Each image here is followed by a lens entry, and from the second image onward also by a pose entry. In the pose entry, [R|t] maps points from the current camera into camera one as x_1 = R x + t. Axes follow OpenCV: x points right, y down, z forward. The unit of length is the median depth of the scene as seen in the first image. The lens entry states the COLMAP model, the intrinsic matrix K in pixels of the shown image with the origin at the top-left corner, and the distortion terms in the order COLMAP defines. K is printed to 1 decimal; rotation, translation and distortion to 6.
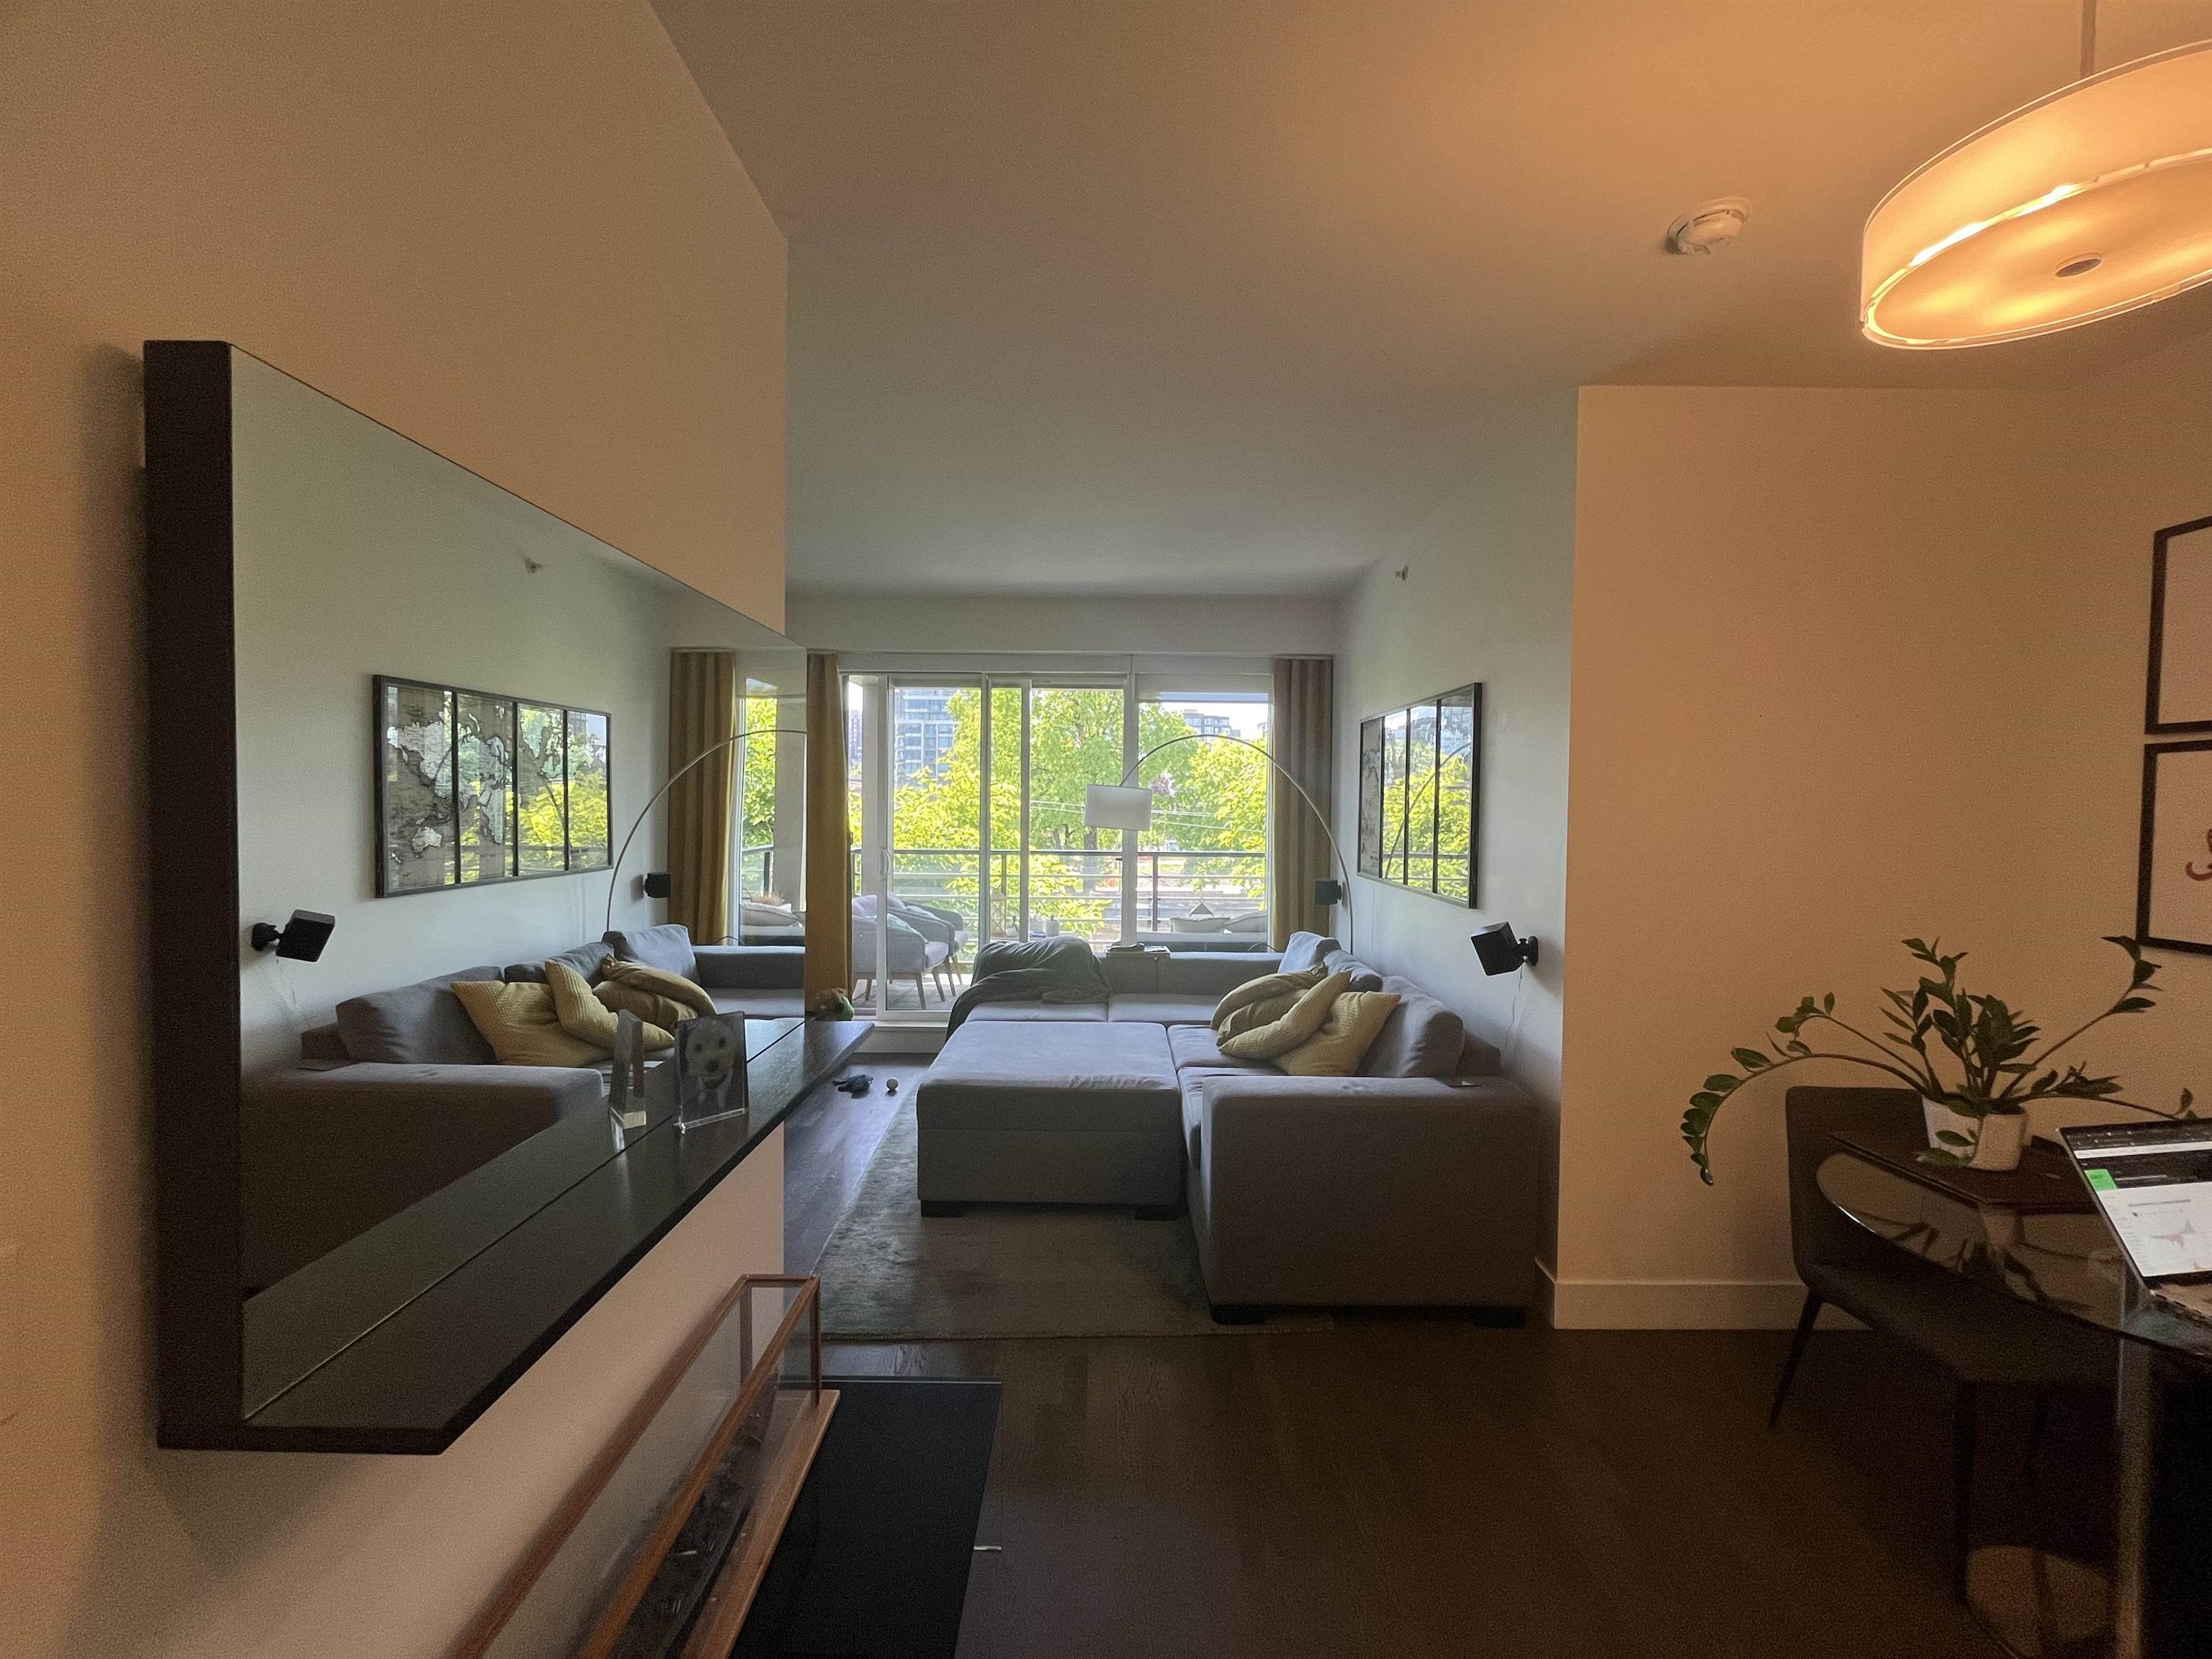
lens RADIAL K [[888.8, 0, 1108.4], [0, 888.8, 828.0], [0, 0, 1]] dist [0.004625, 0.000458]
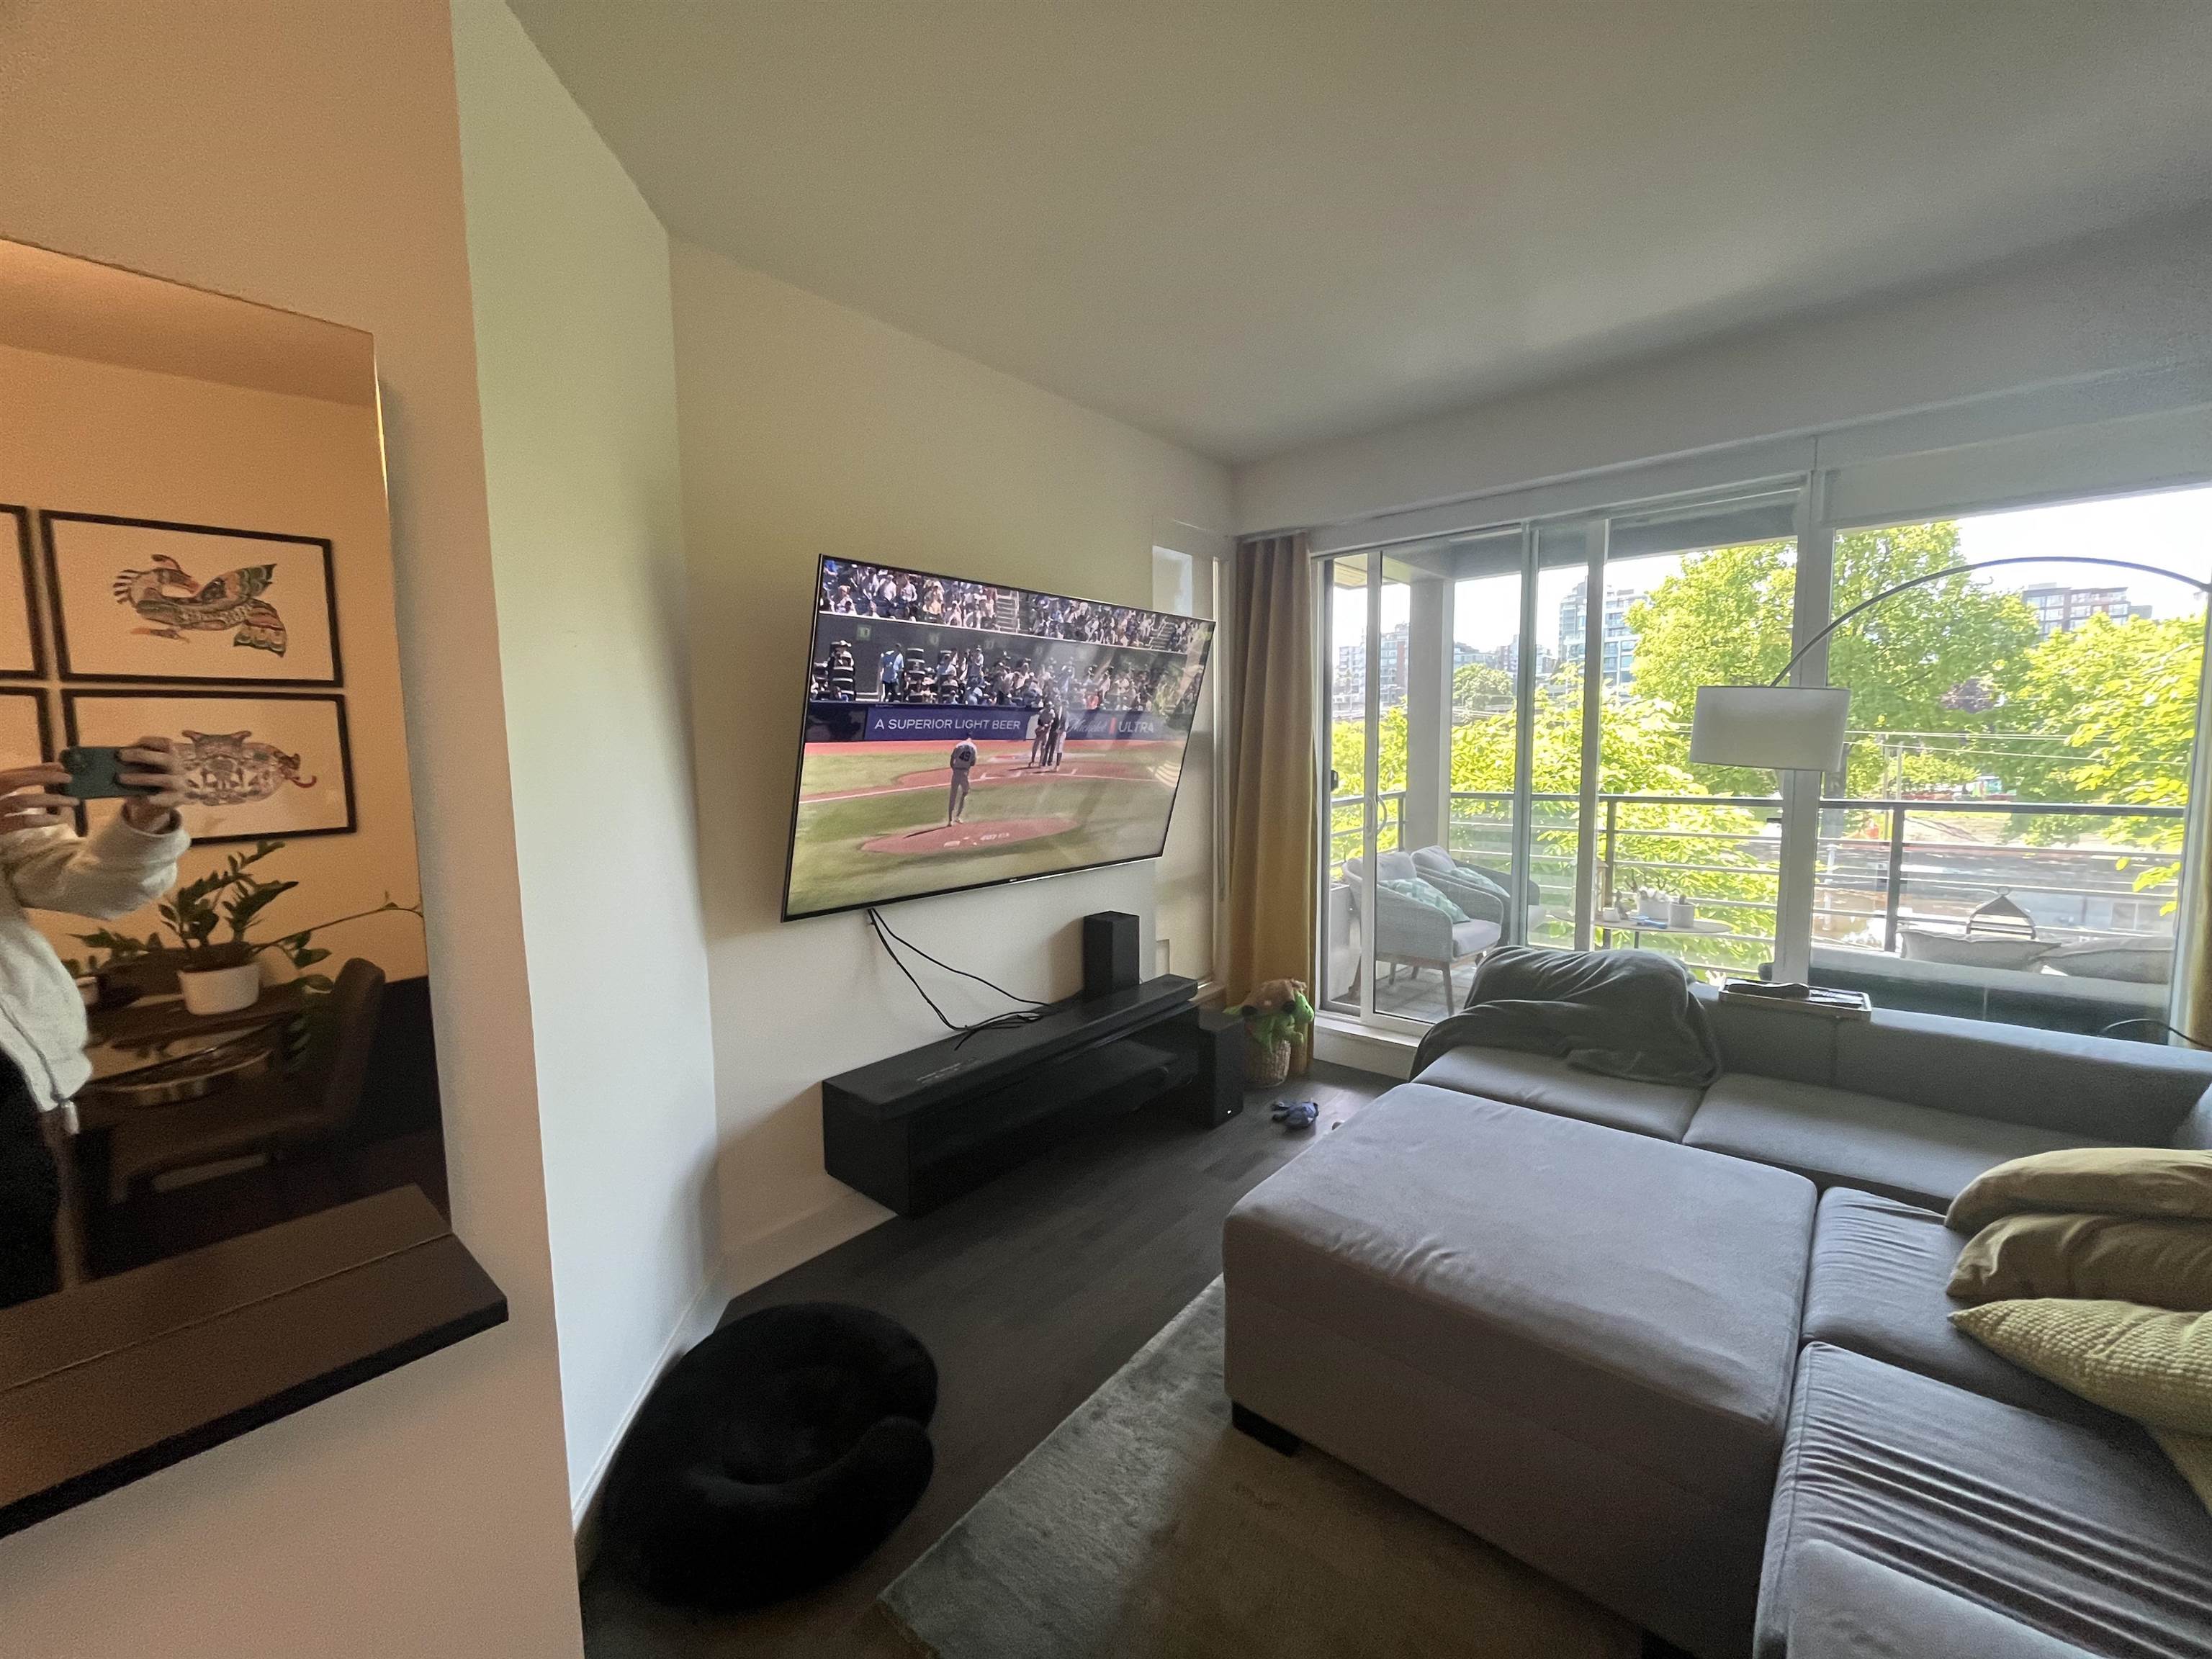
lens RADIAL K [[888.8, 0, 1103.0], [0, 888.8, 824.3], [0, 0, 1]] dist [0.004625, 0.000458]
pose [[0.757802, 0.038031, -0.651375, 0.053736], [0.007234, 0.997749, 0.066670, -0.004320], [0.652444, -0.055235, 0.755821, 0.272640]]
